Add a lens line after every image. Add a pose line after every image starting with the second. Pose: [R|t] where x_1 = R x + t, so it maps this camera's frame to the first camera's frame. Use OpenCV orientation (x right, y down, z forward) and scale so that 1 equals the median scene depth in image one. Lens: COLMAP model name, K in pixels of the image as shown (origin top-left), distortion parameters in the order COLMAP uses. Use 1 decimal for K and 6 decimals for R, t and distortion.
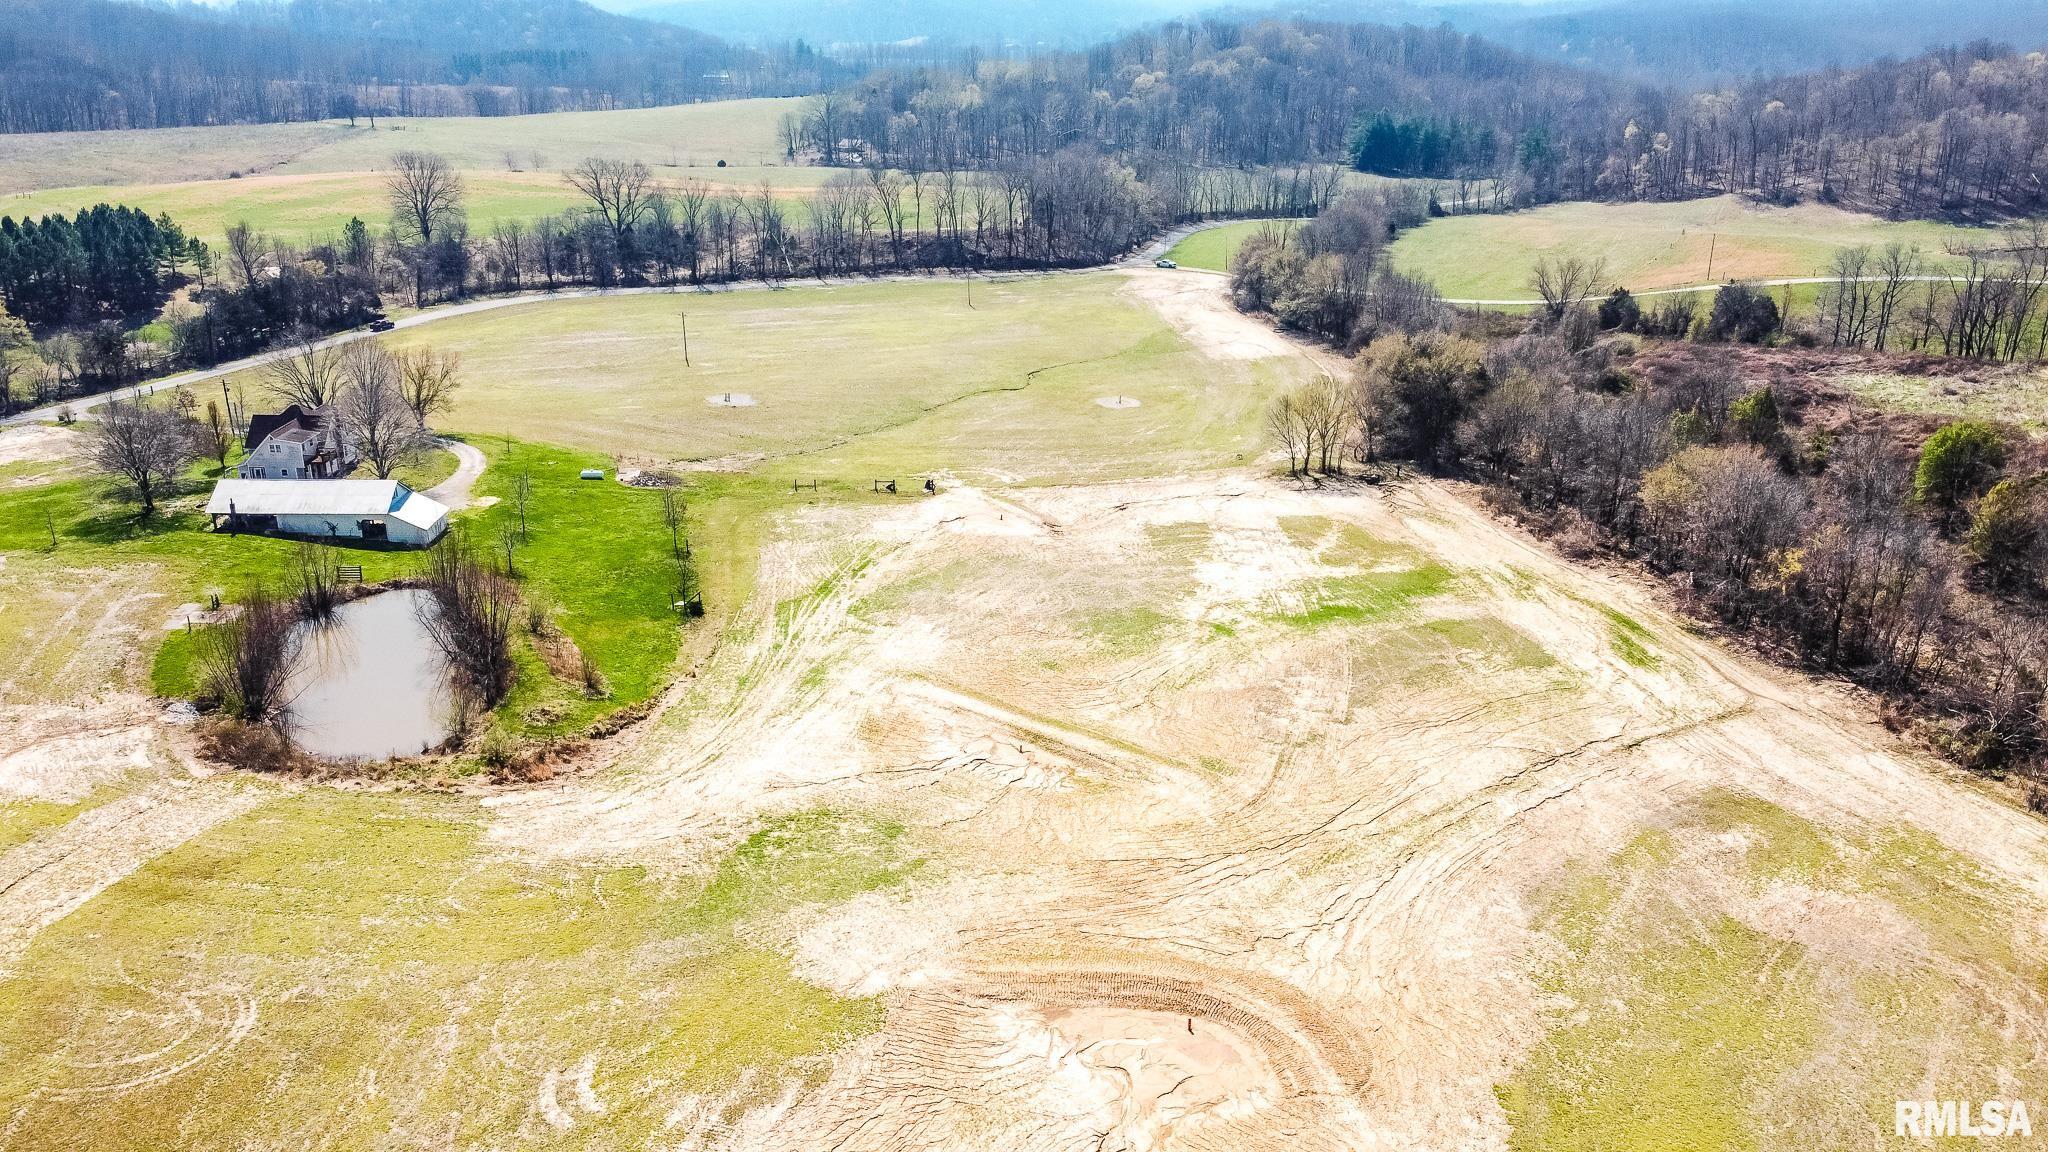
lens RADIAL K [[1546.4, 0, 1016.9], [0, 1546.4, 579.6], [0, 0, 1]] dist [-0.001322, -0.007149]
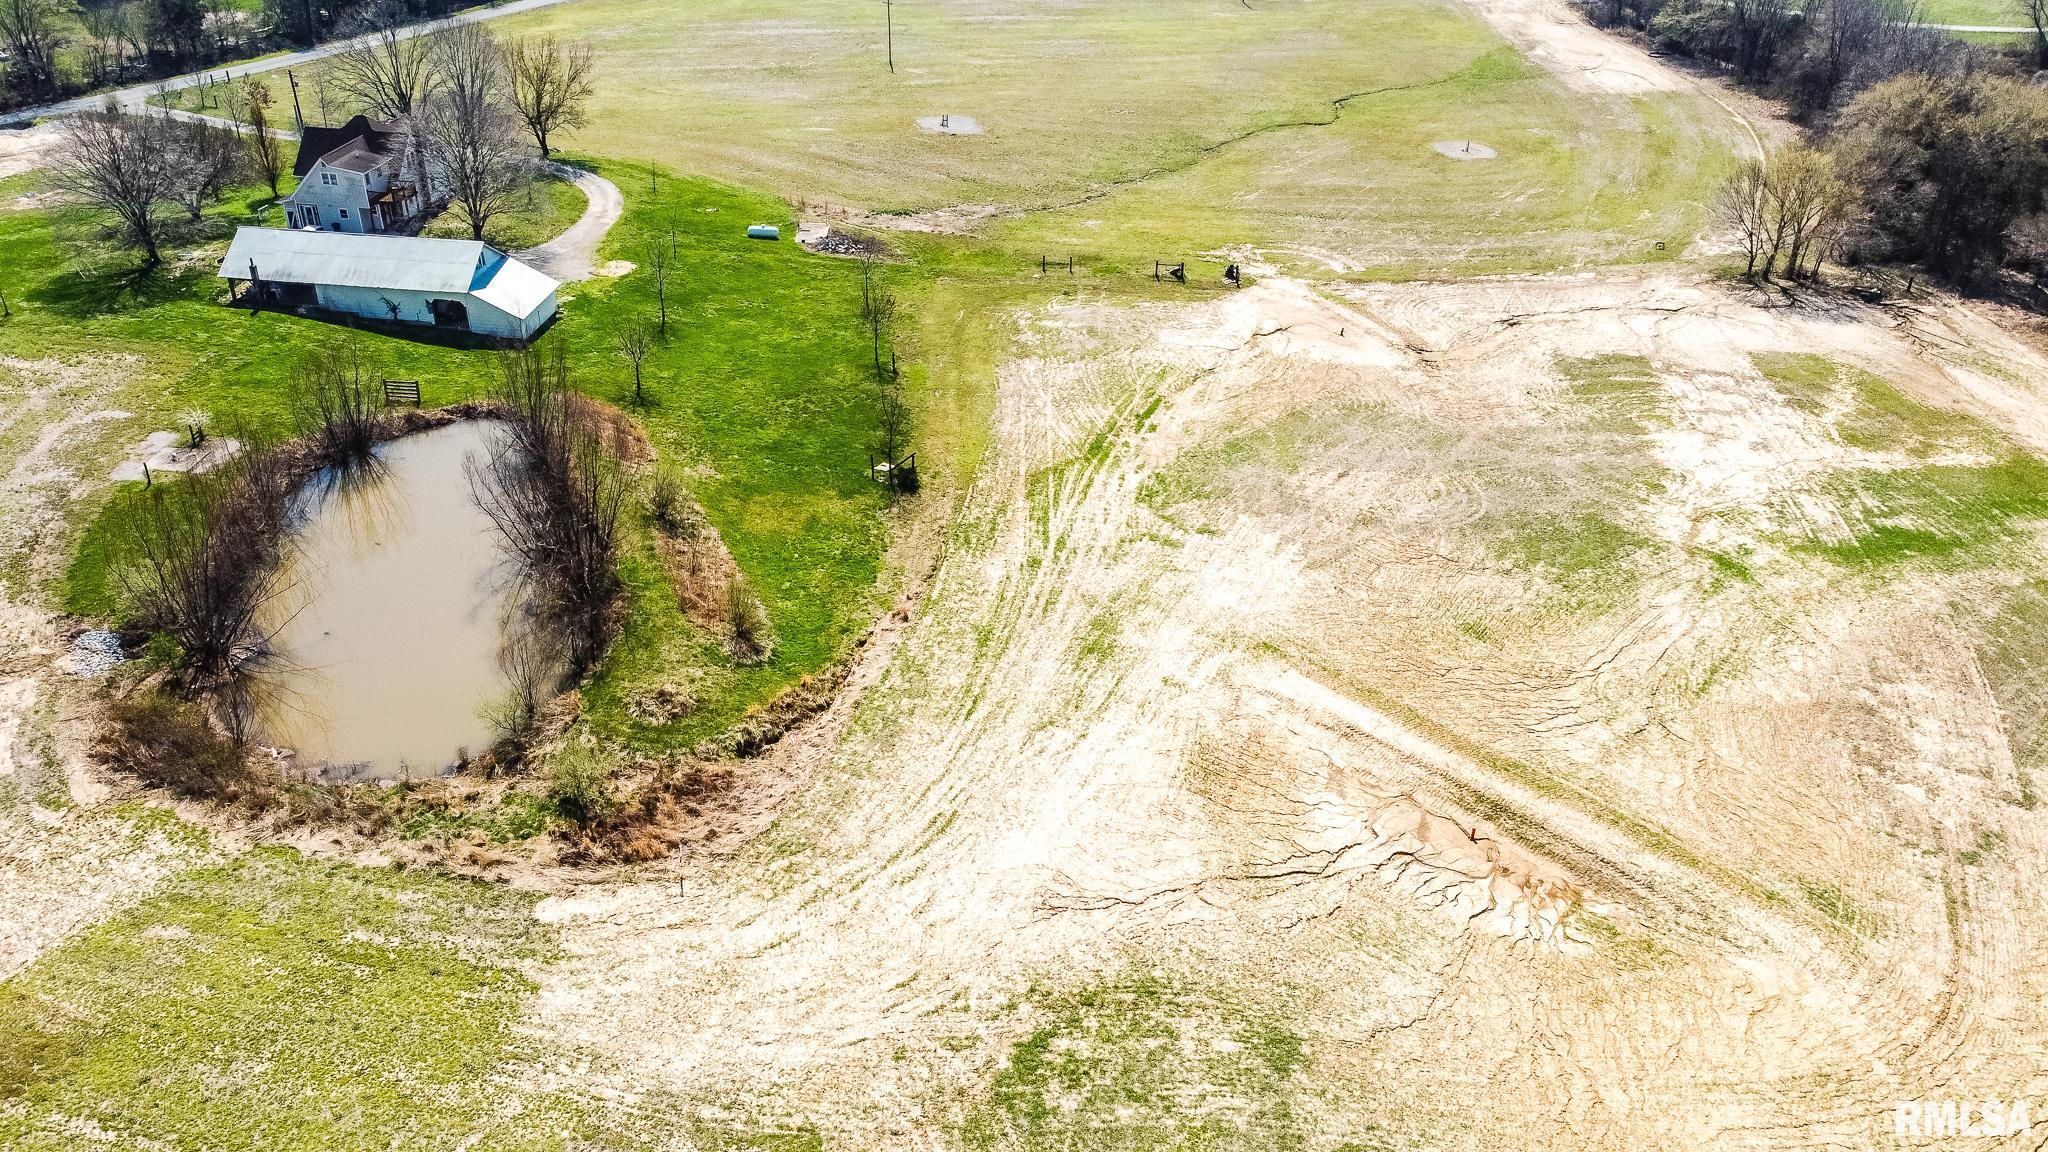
lens RADIAL K [[1546.4, 0, 1016.9], [0, 1546.4, 579.6], [0, 0, 1]] dist [-0.001322, -0.007149]
pose [[0.991816, 0.077166, -0.101719, -0.091688], [-0.057236, 0.980877, 0.186021, -0.063642], [0.114129, -0.178677, 0.977266, 0.358278]]
